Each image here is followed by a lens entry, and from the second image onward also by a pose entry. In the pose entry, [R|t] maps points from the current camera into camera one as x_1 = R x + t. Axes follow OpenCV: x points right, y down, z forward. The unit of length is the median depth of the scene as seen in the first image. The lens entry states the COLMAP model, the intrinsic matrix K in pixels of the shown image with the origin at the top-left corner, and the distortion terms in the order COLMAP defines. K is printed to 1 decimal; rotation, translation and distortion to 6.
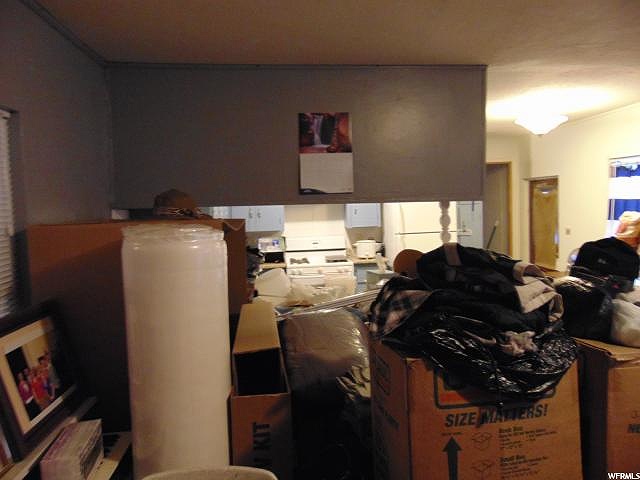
lens RADIAL K [[484.8, 0, 320.1], [0, 484.8, 236.6], [0, 0, 1]] dist [0.011040, 0.002567]
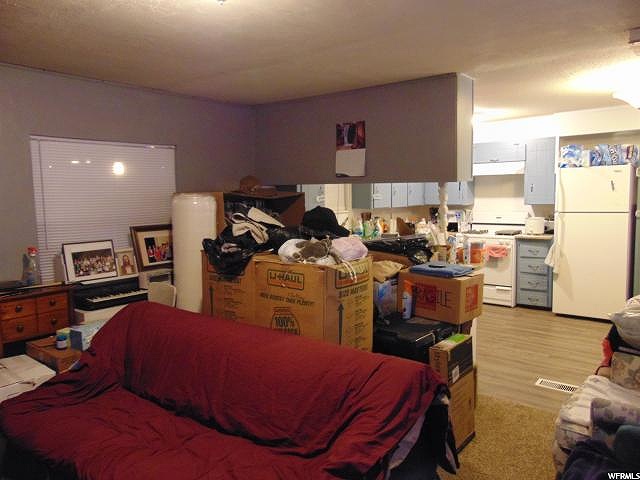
lens RADIAL K [[484.8, 0, 317.2], [0, 484.8, 235.0], [0, 0, 1]] dist [0.011040, 0.002567]
pose [[0.706387, 0.083430, -0.702892, 1.015324], [-0.047583, 0.996380, 0.070446, -0.009528], [0.706225, -0.016316, 0.707799, -0.136949]]
